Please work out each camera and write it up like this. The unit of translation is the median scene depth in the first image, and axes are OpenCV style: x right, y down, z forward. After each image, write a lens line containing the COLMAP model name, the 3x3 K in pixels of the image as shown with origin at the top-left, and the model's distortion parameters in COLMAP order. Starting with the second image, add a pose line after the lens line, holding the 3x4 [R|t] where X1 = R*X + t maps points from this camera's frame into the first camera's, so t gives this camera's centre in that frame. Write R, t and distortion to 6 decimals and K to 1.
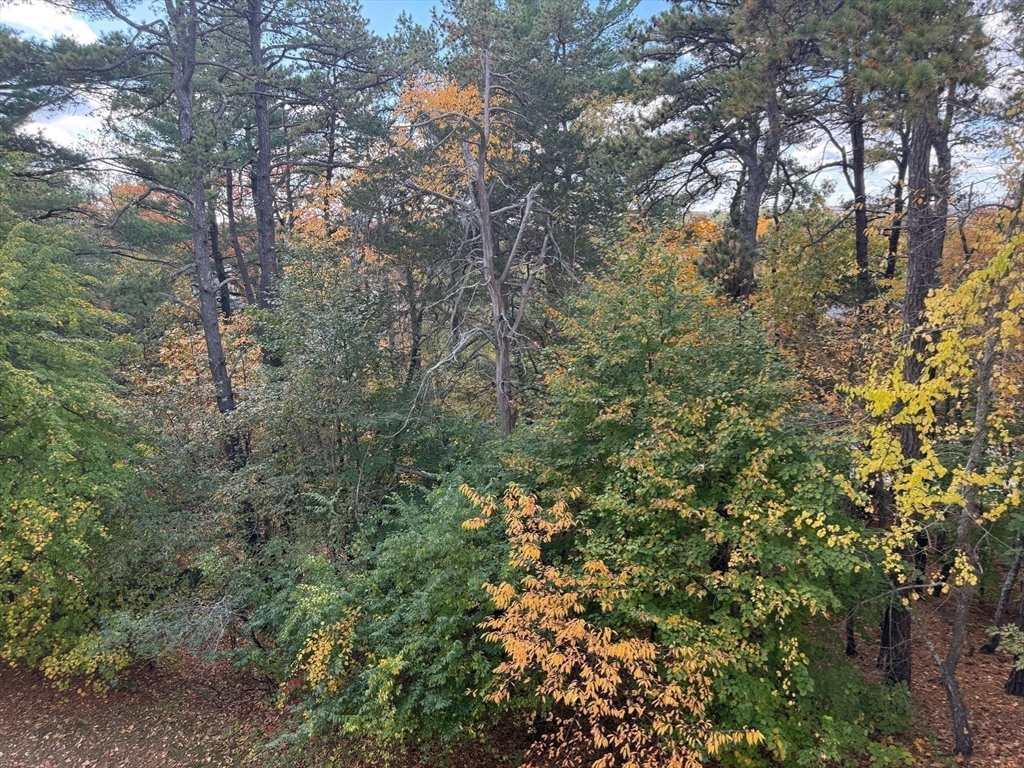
lens RADIAL K [[734.0, 0, 512.0], [0, 734.0, 384.0], [0, 0, 1]] dist [0.137514, -0.247409]
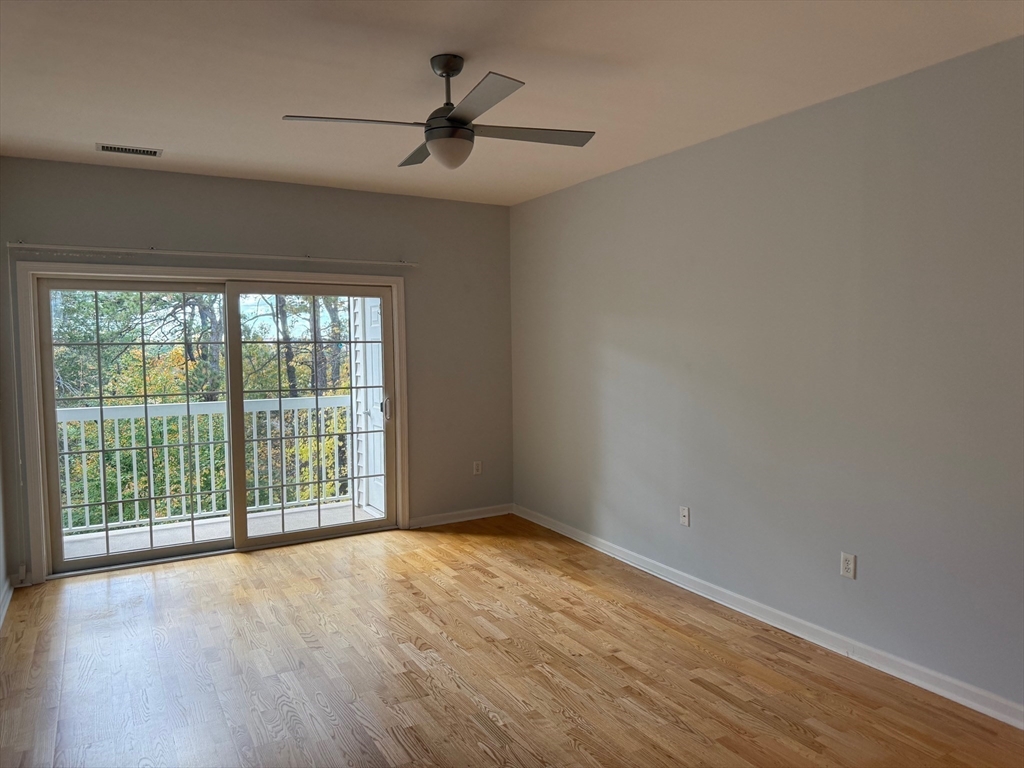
lens RADIAL K [[734.0, 0, 512.0], [0, 734.0, 384.0], [0, 0, 1]] dist [0.137514, -0.247409]
pose [[0.753464, -0.016606, 0.657279, -0.152144], [0.127924, 0.984279, -0.121777, 0.065977], [-0.644924, 0.175836, 0.743743, -0.337049]]
